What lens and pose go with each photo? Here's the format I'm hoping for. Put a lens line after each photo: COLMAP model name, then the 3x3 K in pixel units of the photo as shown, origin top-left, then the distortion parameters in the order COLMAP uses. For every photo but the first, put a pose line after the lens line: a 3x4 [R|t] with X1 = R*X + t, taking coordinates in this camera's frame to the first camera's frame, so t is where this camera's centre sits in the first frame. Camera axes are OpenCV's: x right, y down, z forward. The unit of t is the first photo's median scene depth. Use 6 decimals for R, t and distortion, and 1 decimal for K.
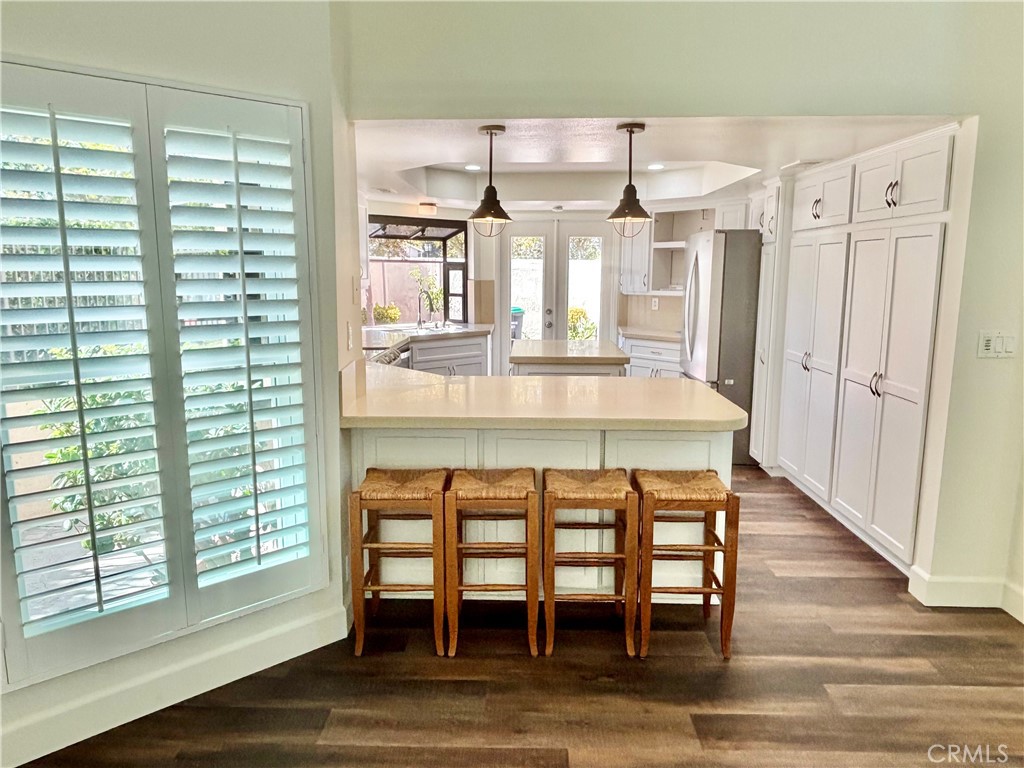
lens RADIAL K [[736.4, 0, 508.6], [0, 736.4, 383.7], [0, 0, 1]] dist [0.046567, -0.004753]
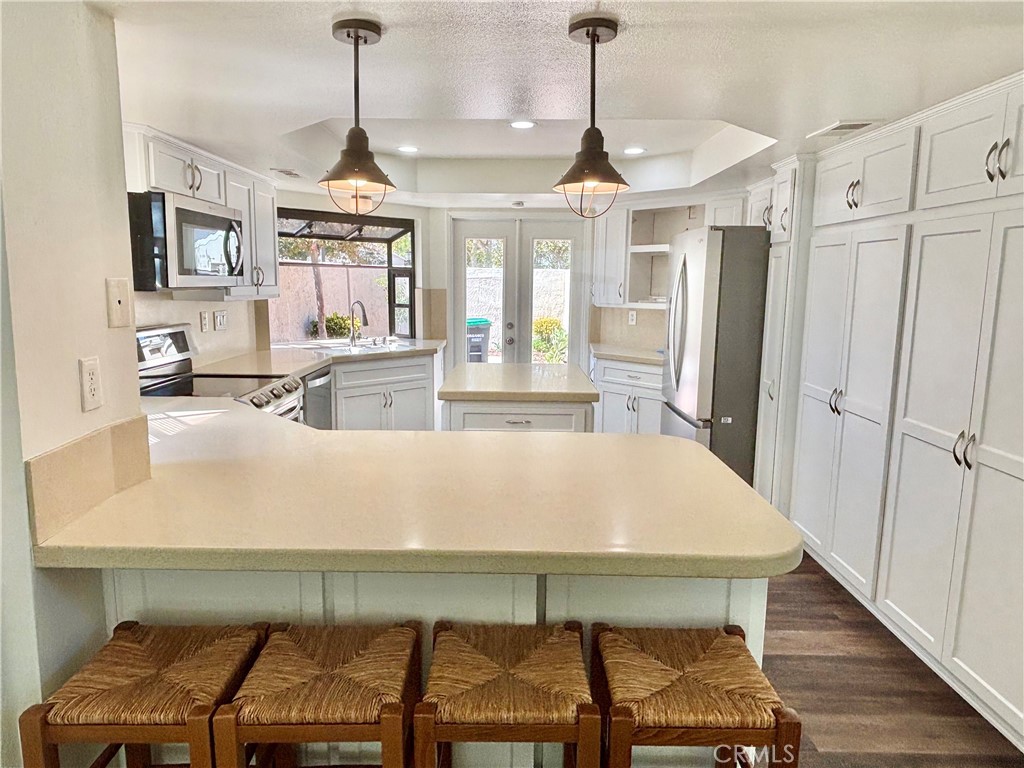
lens RADIAL K [[666.9, 0, 509.1], [0, 666.9, 382.3], [0, 0, 1]] dist [0.029622, -0.021524]
pose [[0.999873, 0.004583, 0.015231, 0.050998], [-0.004561, 0.999989, -0.001476, -0.036684], [-0.015238, 0.001406, 0.999883, 0.263810]]
